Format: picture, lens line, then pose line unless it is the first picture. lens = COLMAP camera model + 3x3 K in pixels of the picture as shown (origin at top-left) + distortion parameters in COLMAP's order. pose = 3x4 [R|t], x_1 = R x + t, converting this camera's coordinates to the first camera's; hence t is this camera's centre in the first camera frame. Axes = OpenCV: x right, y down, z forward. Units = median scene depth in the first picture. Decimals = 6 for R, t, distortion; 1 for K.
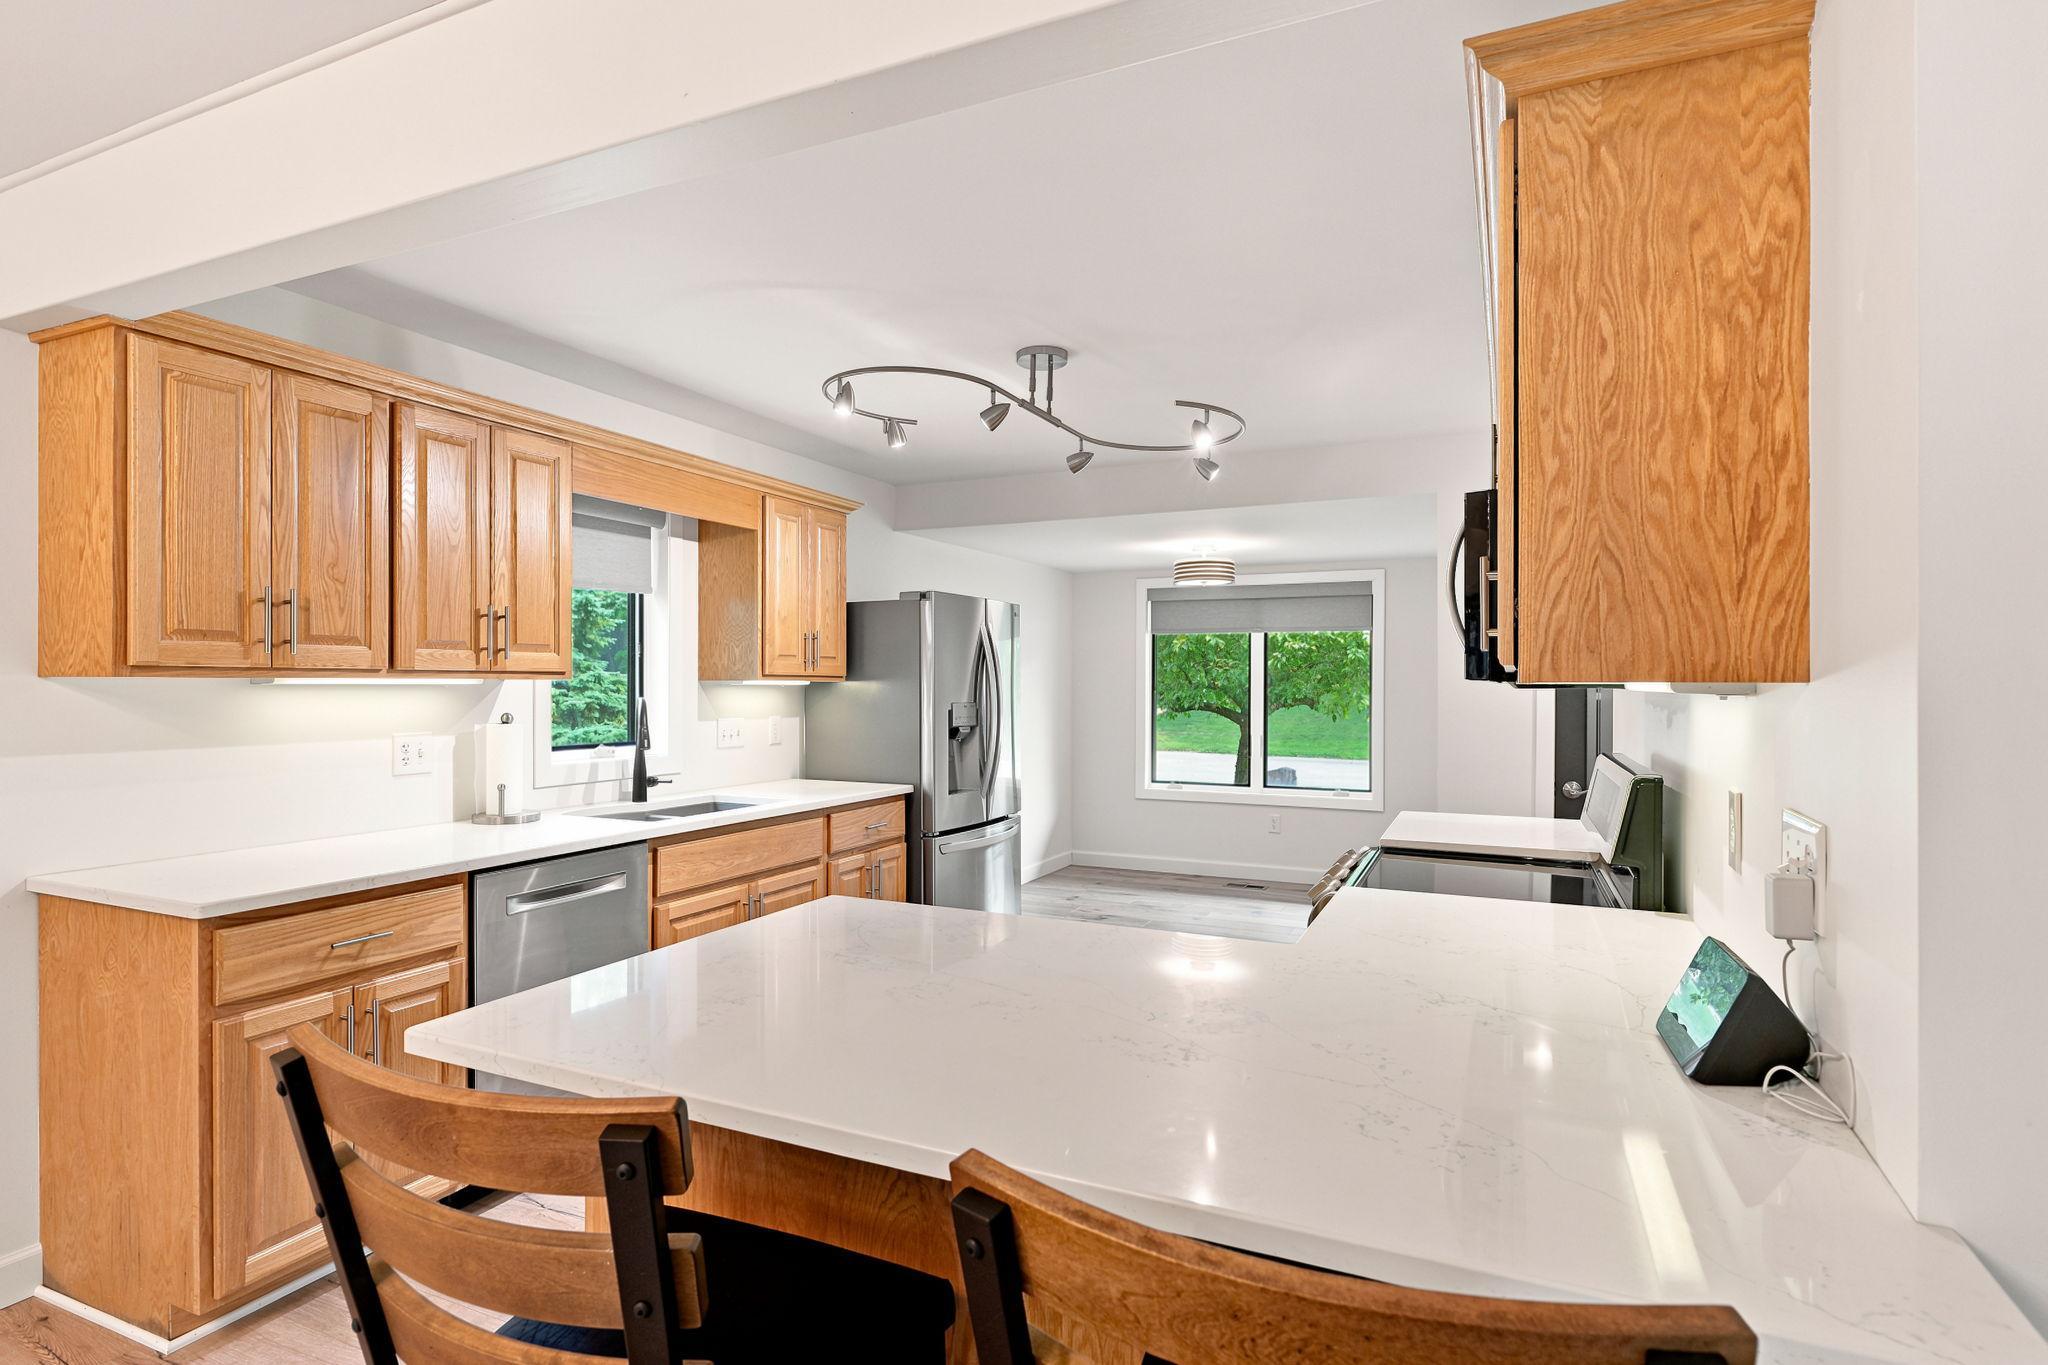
lens RADIAL K [[1060.8, 0, 1016.5], [0, 1060.8, 682.9], [0, 0, 1]] dist [0.000276, -0.000768]
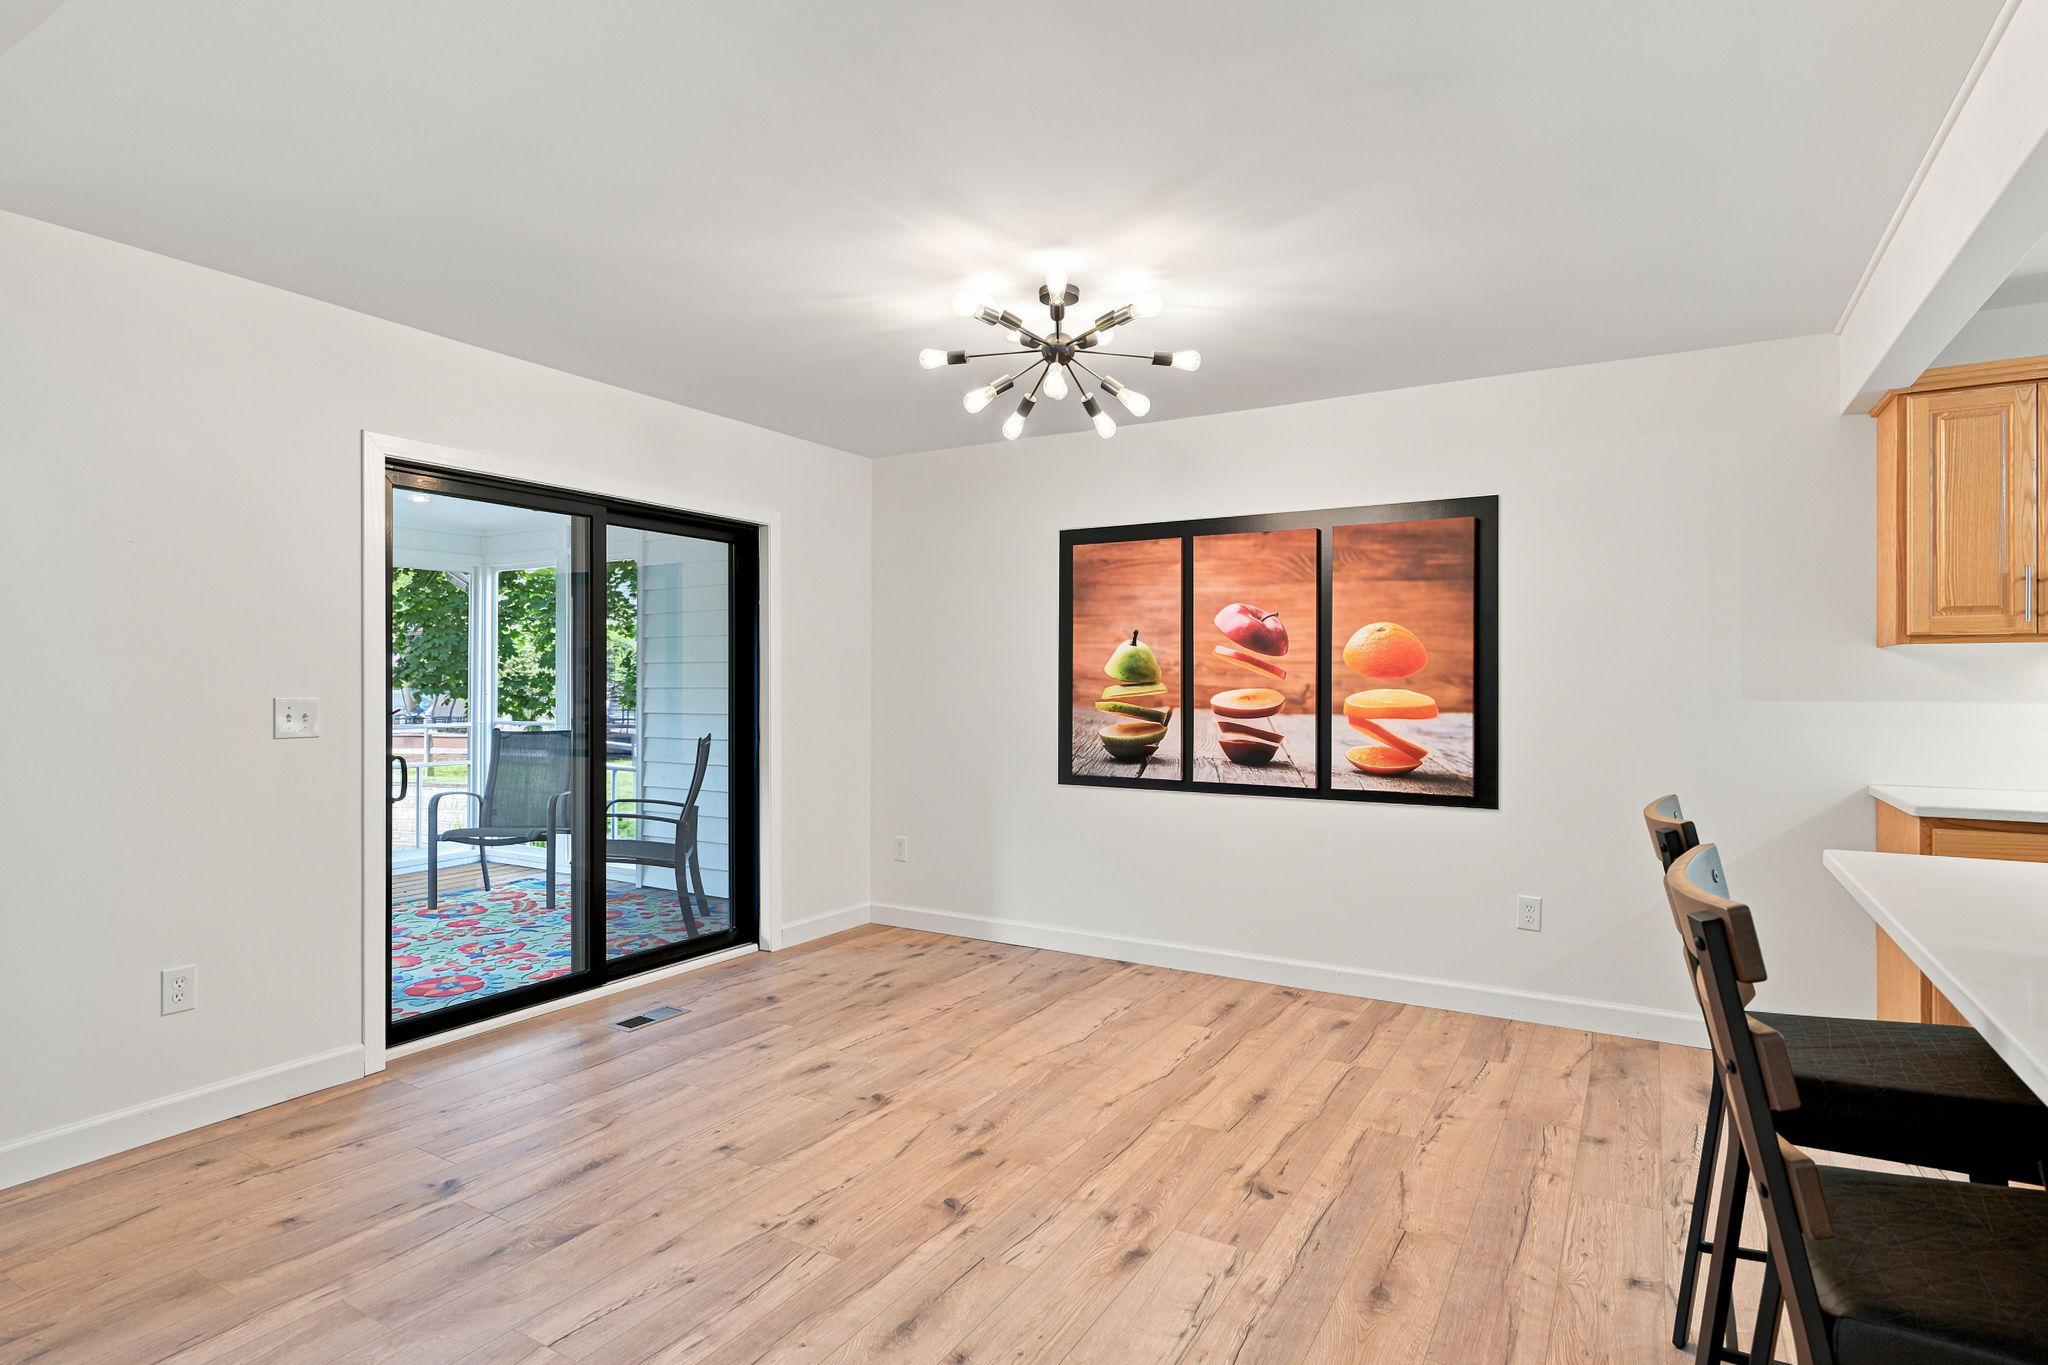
lens RADIAL K [[1060.8, 0, 1013.7], [0, 1060.8, 675.8], [0, 0, 1]] dist [0.000276, -0.000768]
pose [[-0.108004, -0.010628, -0.994094, 0.394216], [-0.002901, 0.999942, -0.010375, 0.031908], [0.994146, 0.001763, -0.108028, -0.008378]]
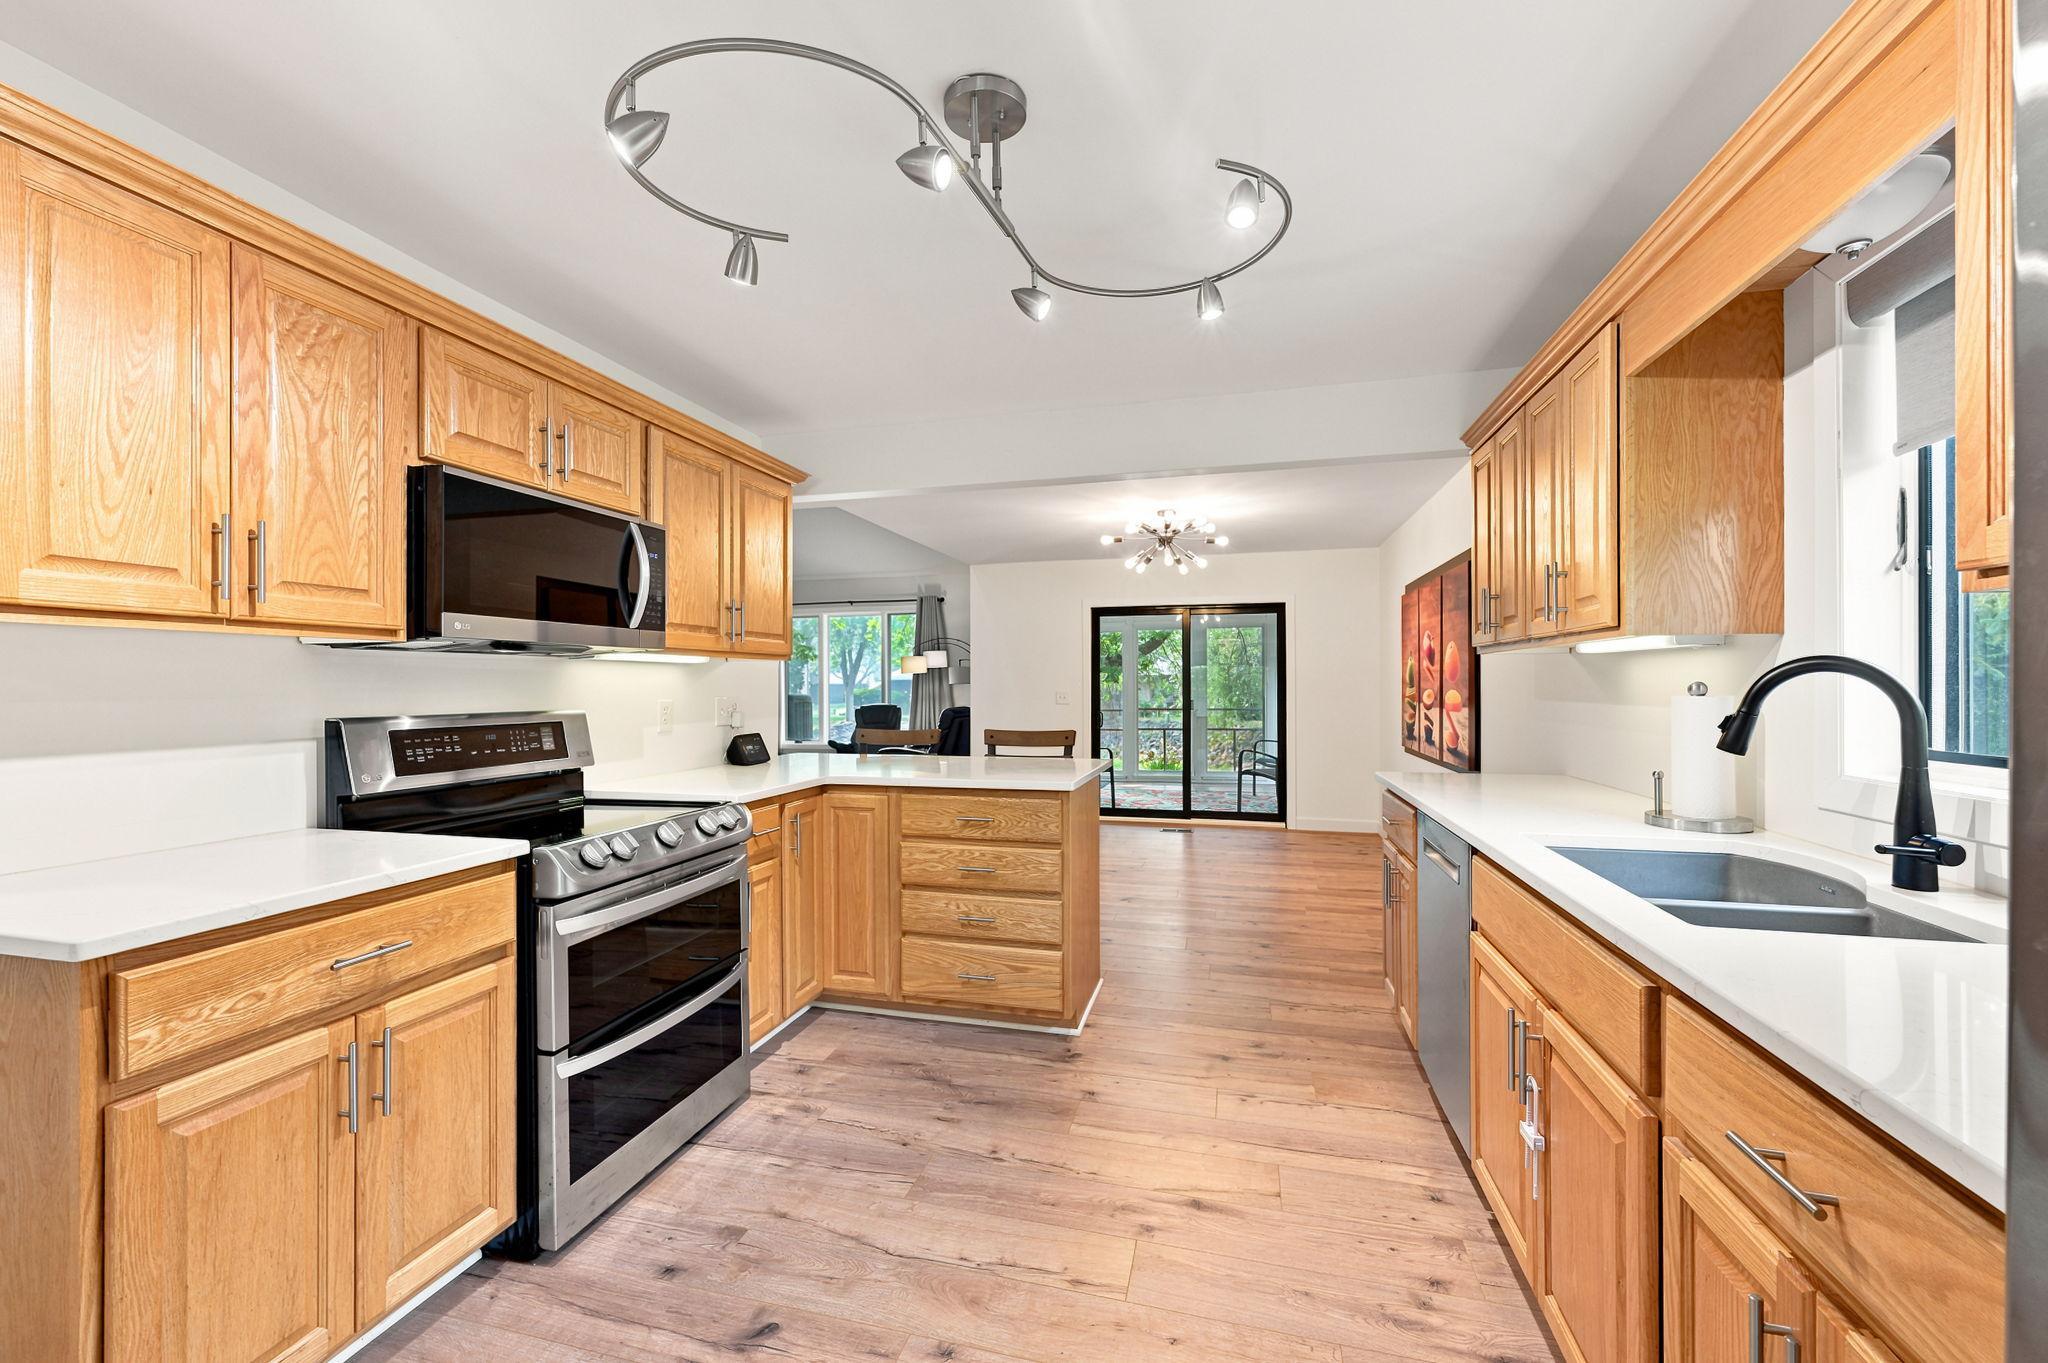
lens RADIAL K [[816.1, 0, 1025.5], [0, 816.1, 683.8], [0, 0, 1]] dist [0.000237, 0.000314]
pose [[-0.983609, -0.002797, -0.180291, 0.073865], [-0.002543, 0.999995, -0.001640, 0.027761], [0.180294, -0.001155, -0.983612, 1.282684]]
